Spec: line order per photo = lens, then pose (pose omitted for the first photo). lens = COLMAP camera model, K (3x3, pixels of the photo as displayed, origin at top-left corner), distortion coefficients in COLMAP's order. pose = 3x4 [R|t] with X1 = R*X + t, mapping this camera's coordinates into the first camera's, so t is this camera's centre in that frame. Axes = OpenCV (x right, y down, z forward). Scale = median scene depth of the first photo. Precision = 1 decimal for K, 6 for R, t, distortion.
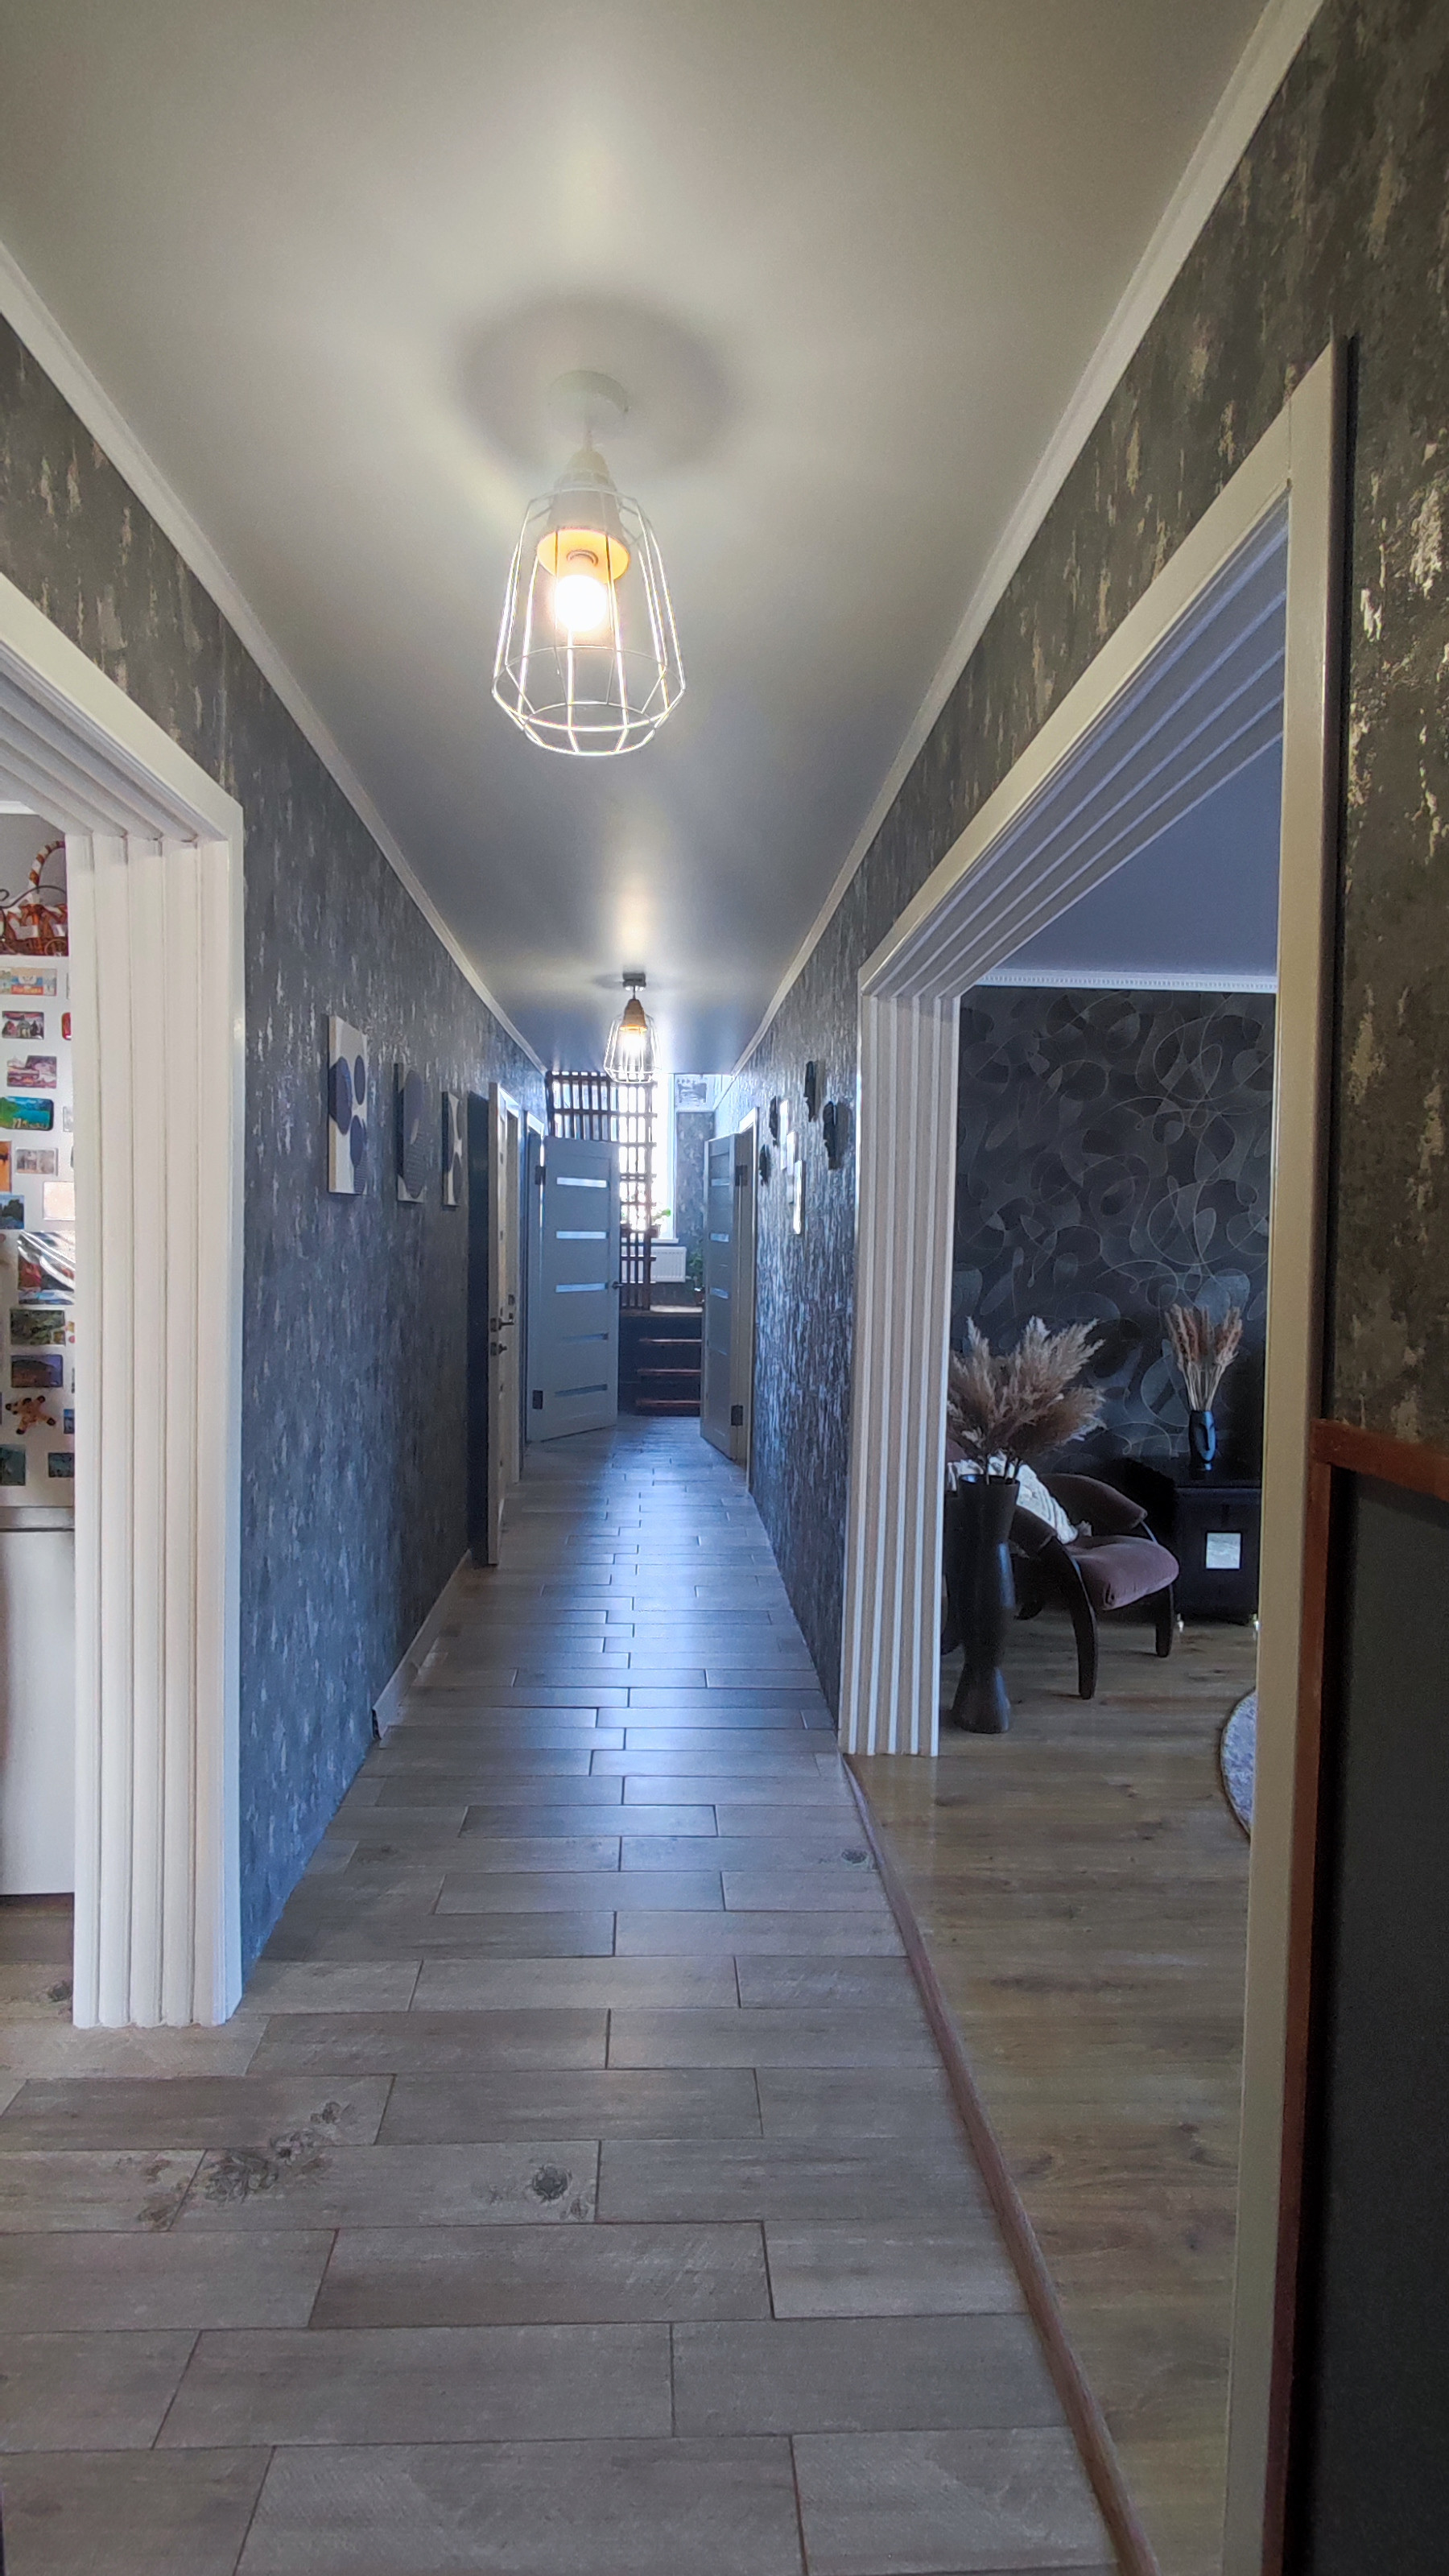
lens RADIAL K [[1189.0, 0, 706.5], [0, 1189.0, 1273.9], [0, 0, 1]] dist [0.001975, -0.000328]
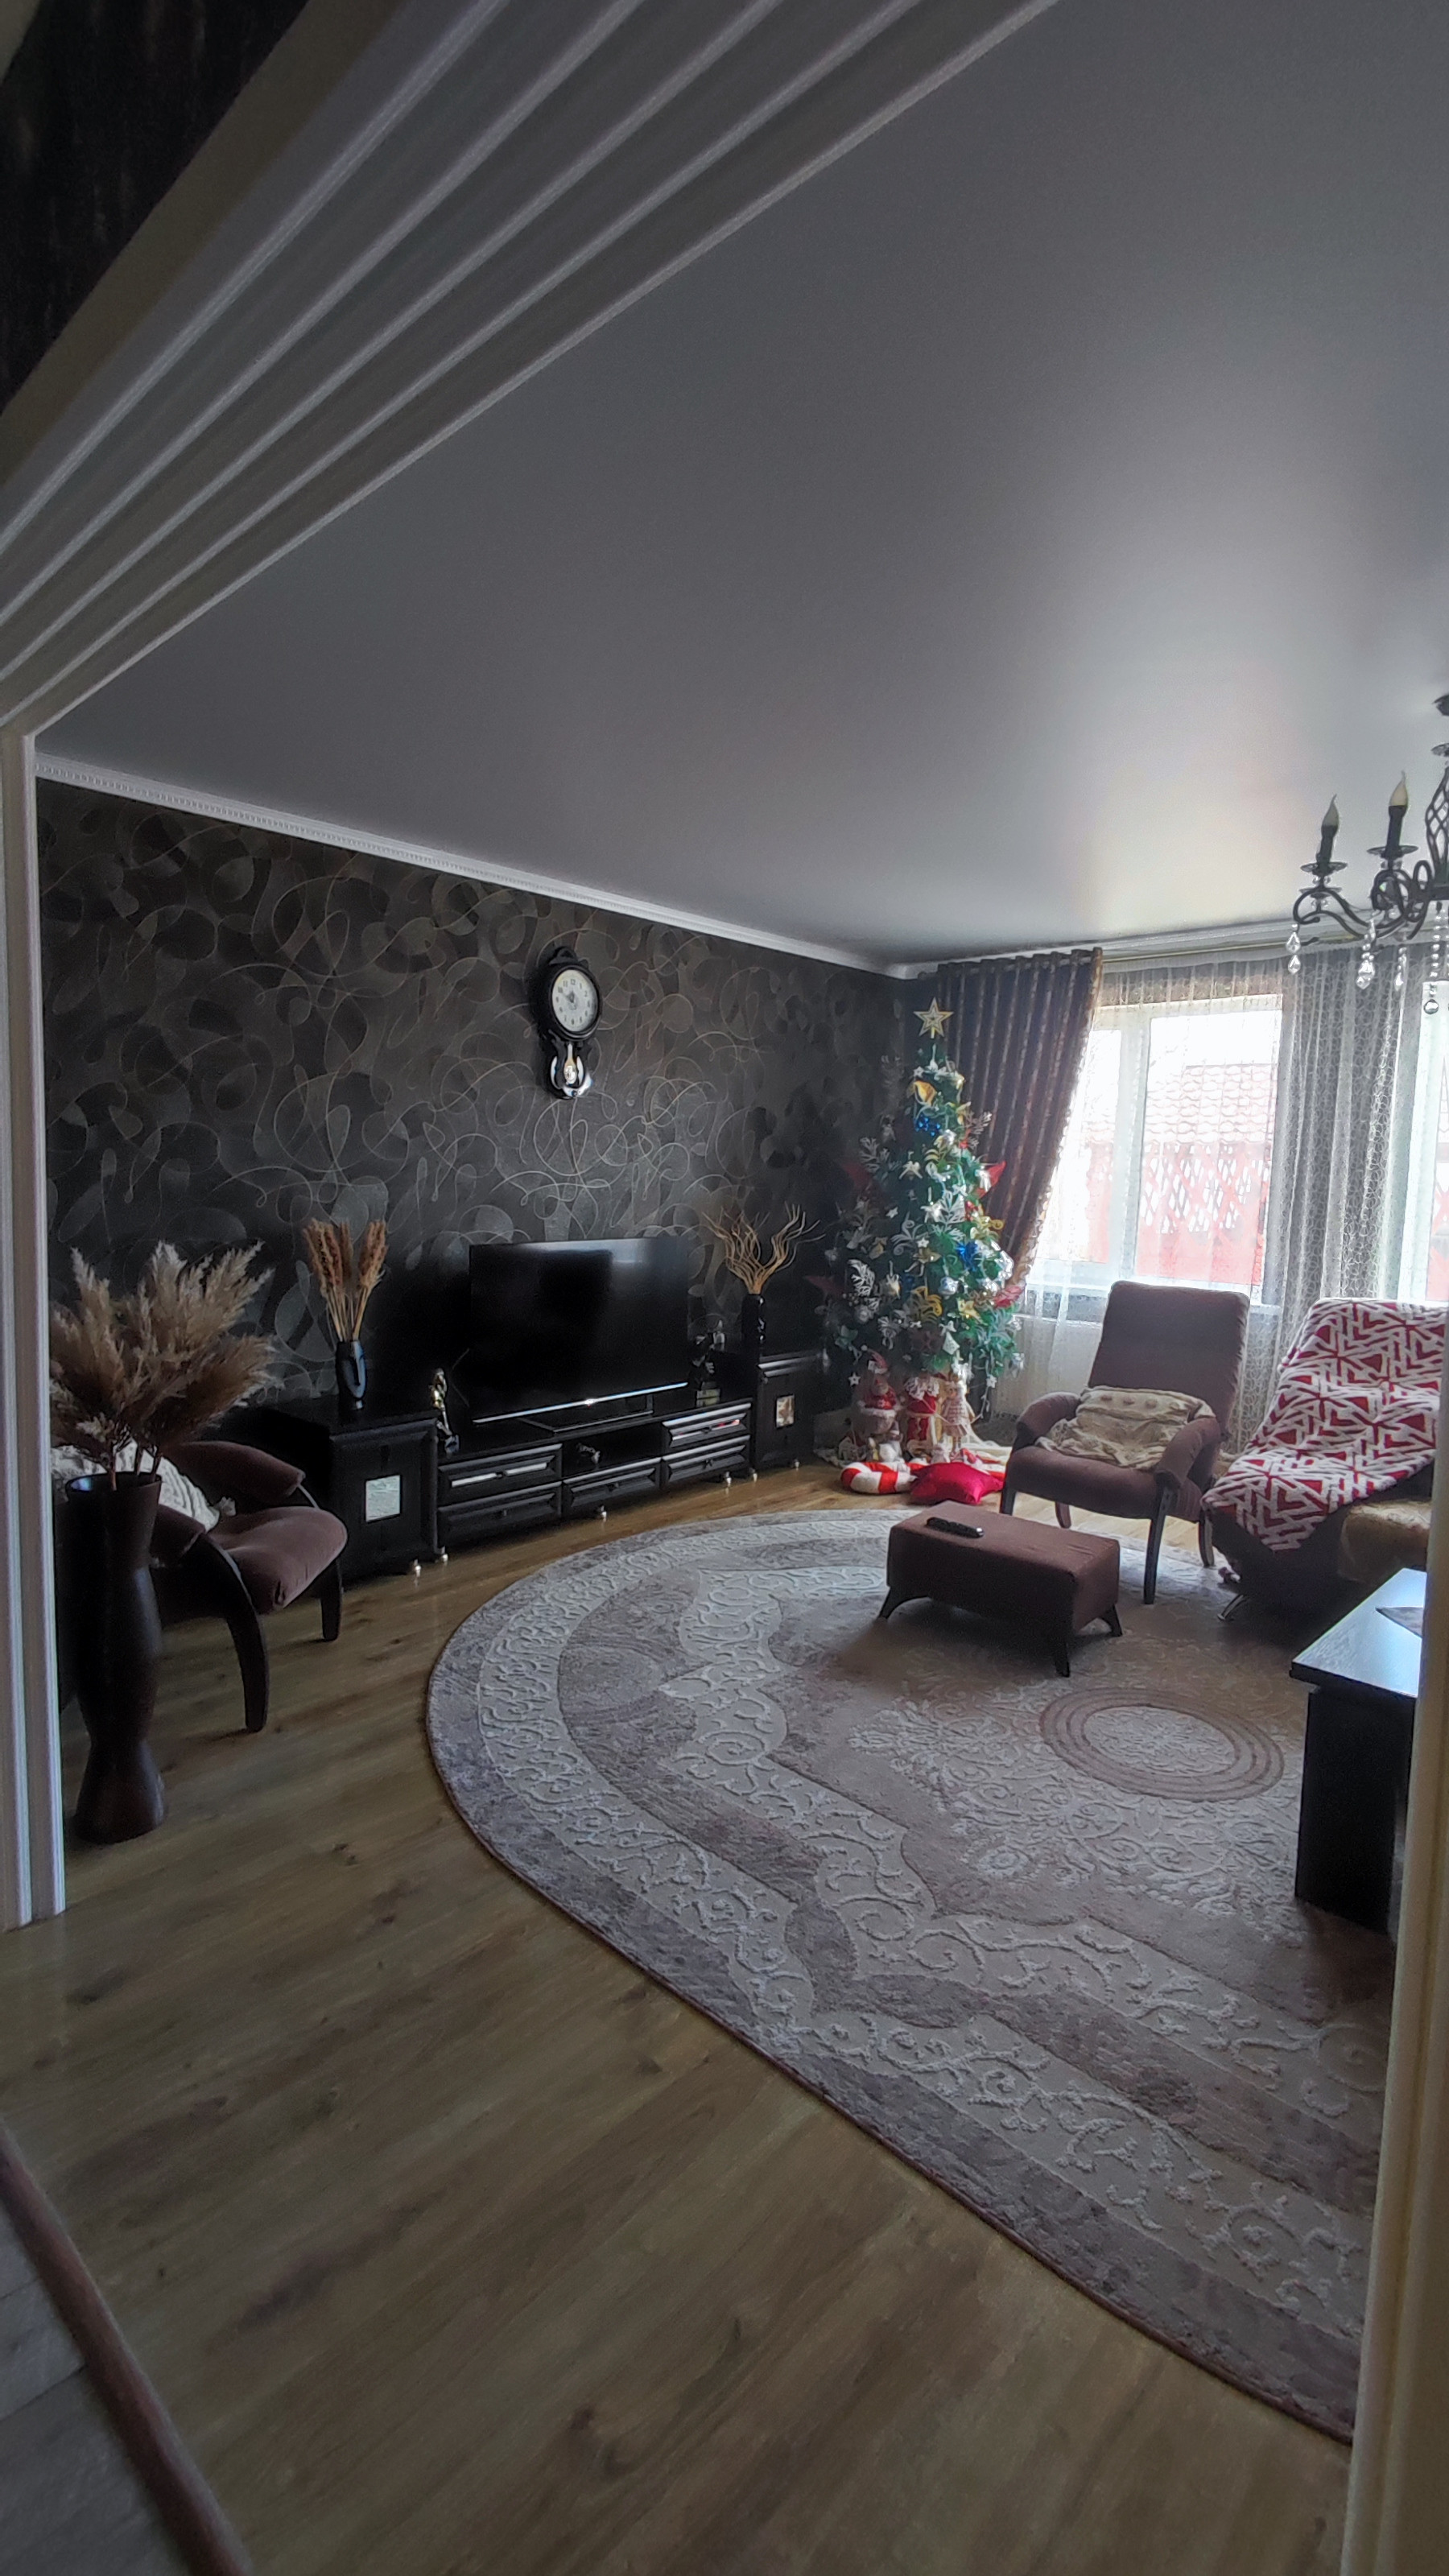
lens RADIAL K [[1189.0, 0, 706.5], [0, 1189.0, 1273.9], [0, 0, 1]] dist [0.001975, -0.000328]
pose [[0.721120, -0.068725, 0.689393, 0.015060], [0.018907, 0.996649, 0.079578, 0.003391], [-0.692552, -0.044351, 0.720004, 0.240374]]
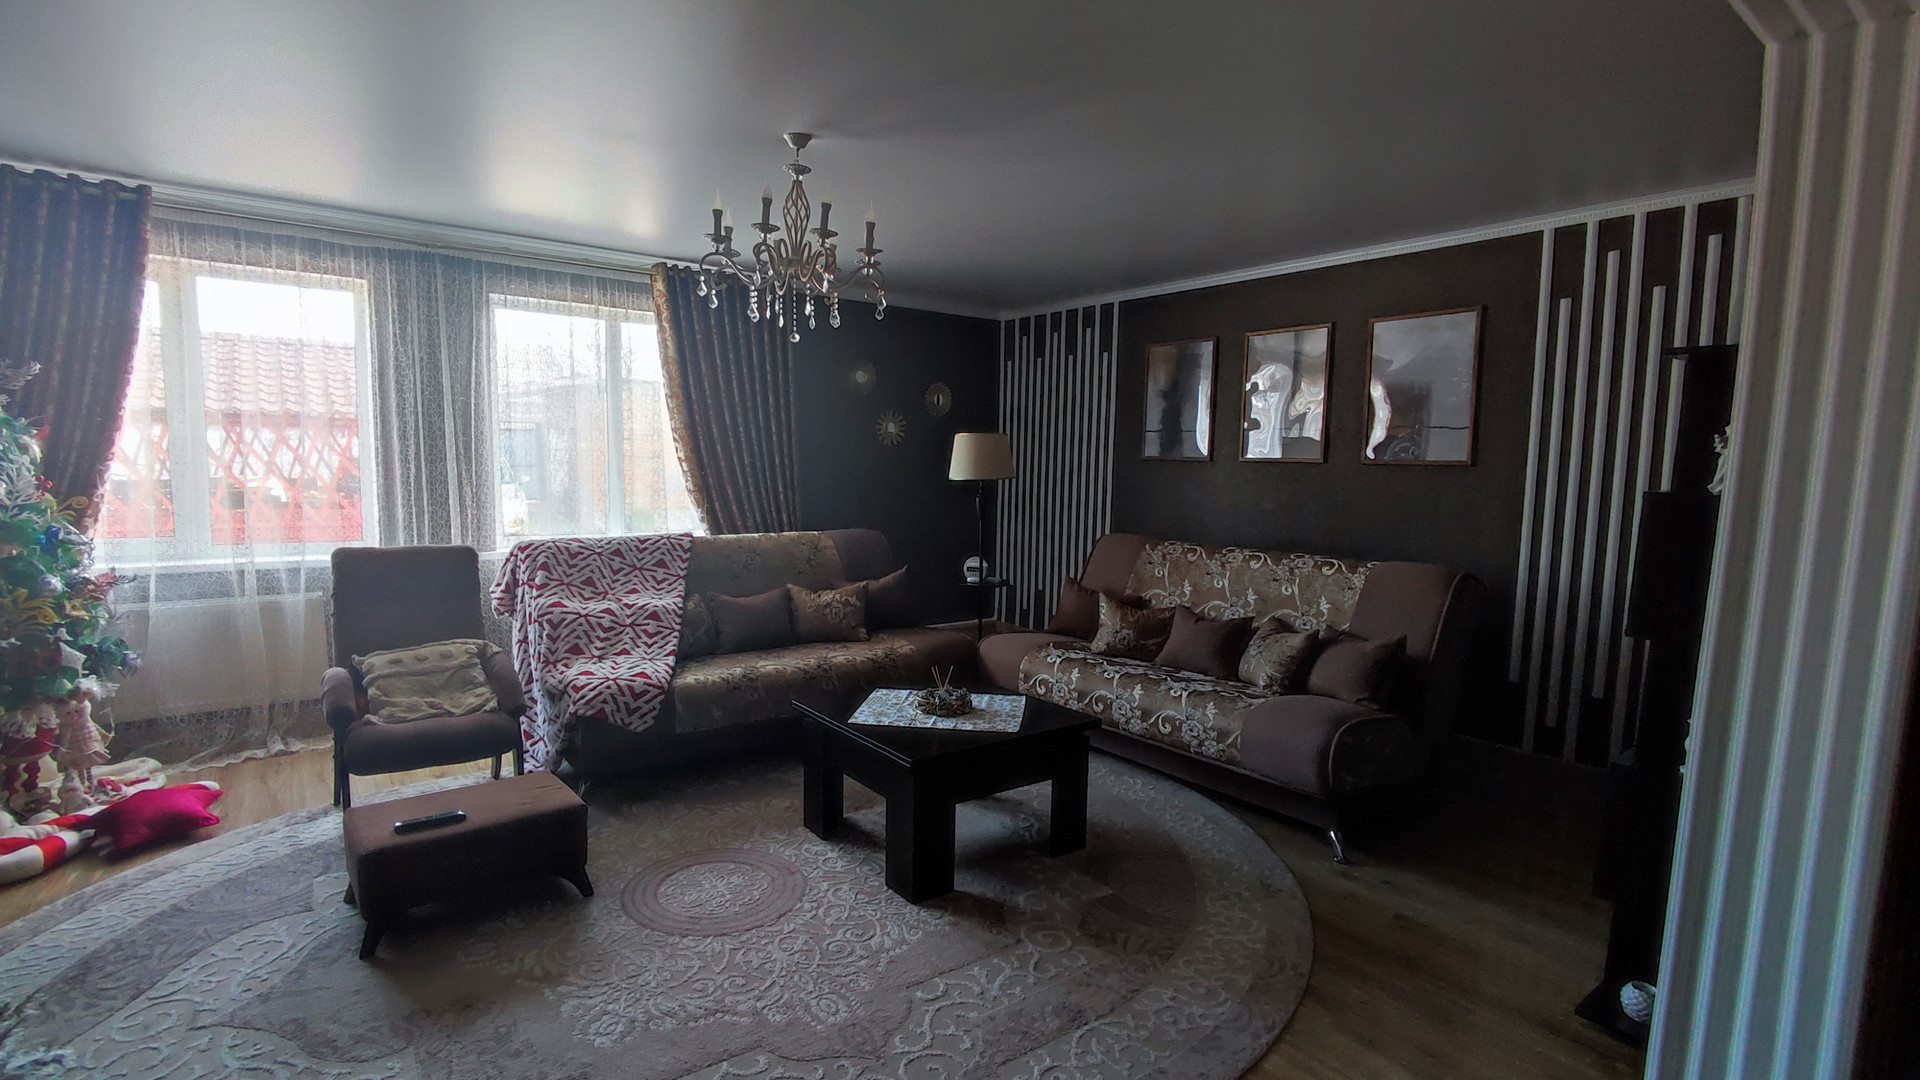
lens RADIAL K [[886.2, 0, 960.0], [0, 886.2, 540.0], [0, 0, 1]] dist [0.001975, -0.000328]
pose [[-0.559989, -0.108376, 0.821381, 0.039037], [-0.000479, 0.991450, 0.130489, -0.007594], [-0.828500, 0.072679, -0.555253, 0.624890]]
